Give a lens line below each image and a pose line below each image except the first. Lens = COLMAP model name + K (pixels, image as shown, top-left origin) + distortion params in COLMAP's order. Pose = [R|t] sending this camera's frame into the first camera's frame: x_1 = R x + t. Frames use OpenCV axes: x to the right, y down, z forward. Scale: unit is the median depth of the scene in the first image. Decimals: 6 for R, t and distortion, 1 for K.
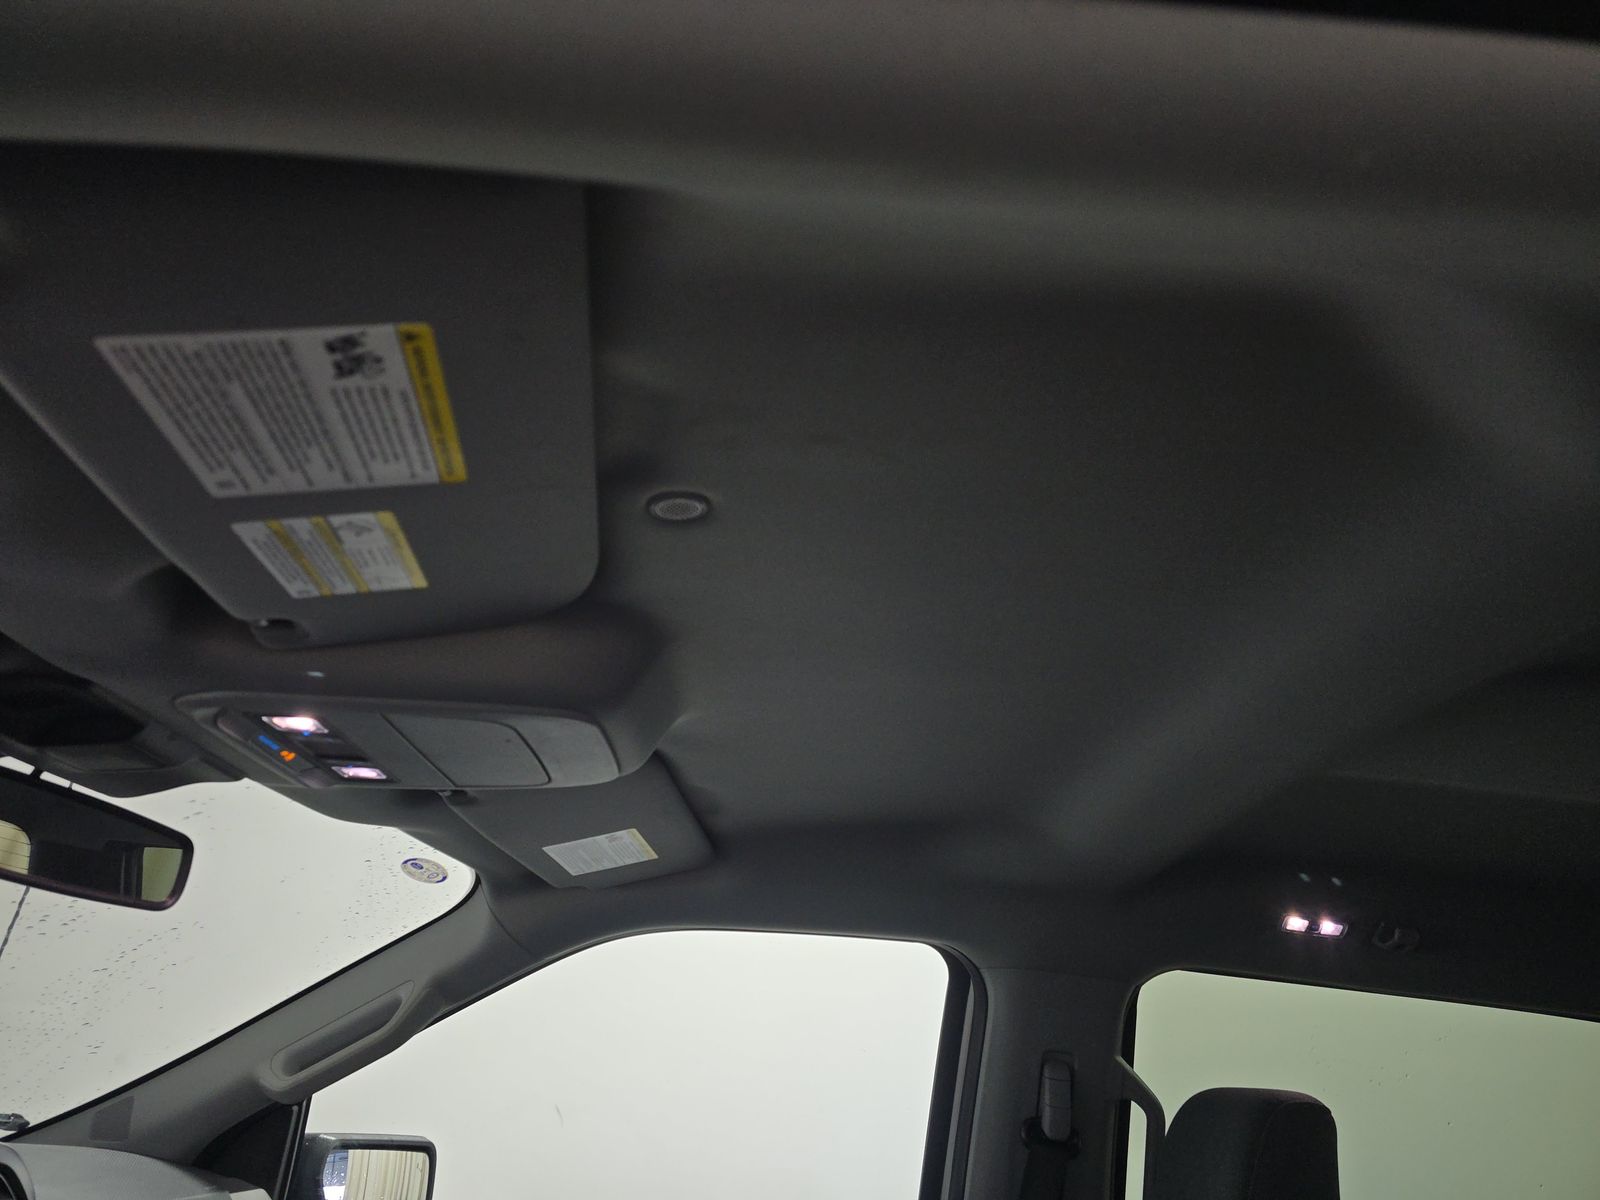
lens RADIAL K [[1096.4, 0, 792.6], [0, 1096.4, 597.5], [0, 0, 1]] dist [0.040077, -0.045853]
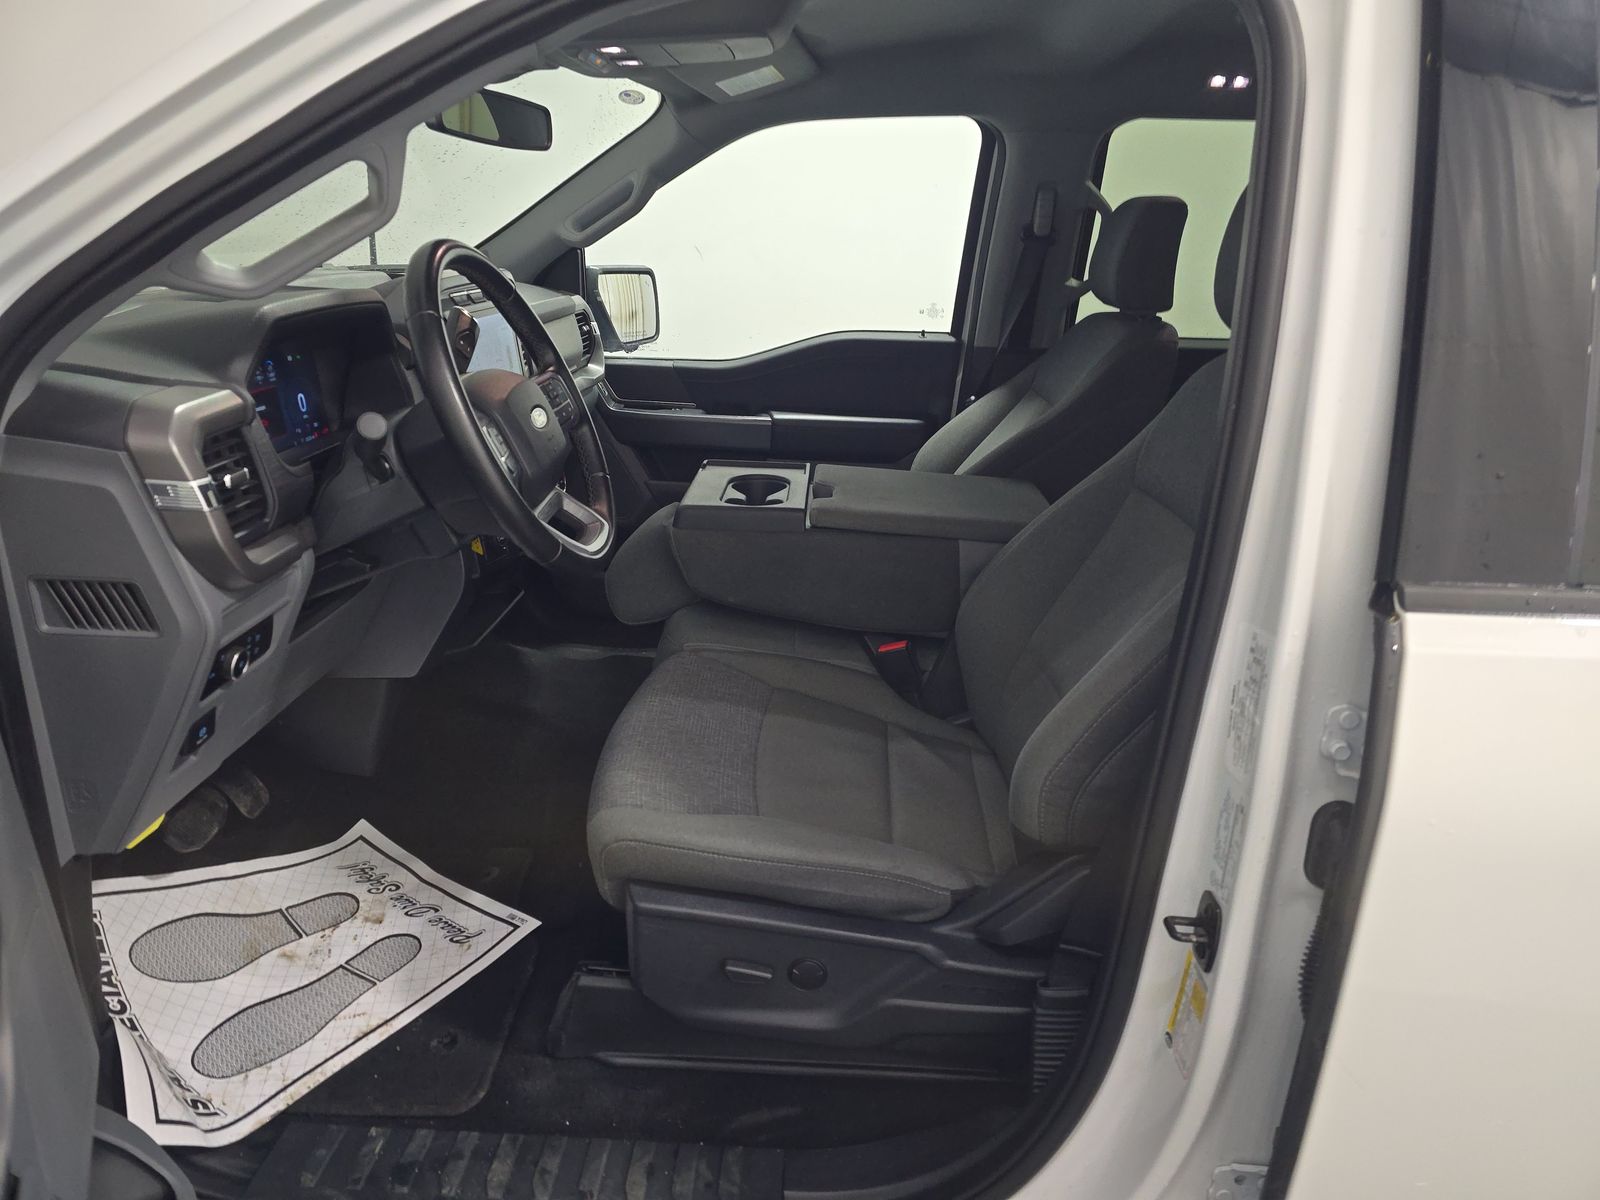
lens RADIAL K [[1096.4, 0, 792.6], [0, 1096.4, 597.5], [0, 0, 1]] dist [0.040077, -0.045853]
pose [[0.994495, -0.040125, -0.096799, 0.007731], [0.094916, 0.736338, 0.669923, -0.242450], [0.044396, -0.675423, 0.736093, -0.577067]]
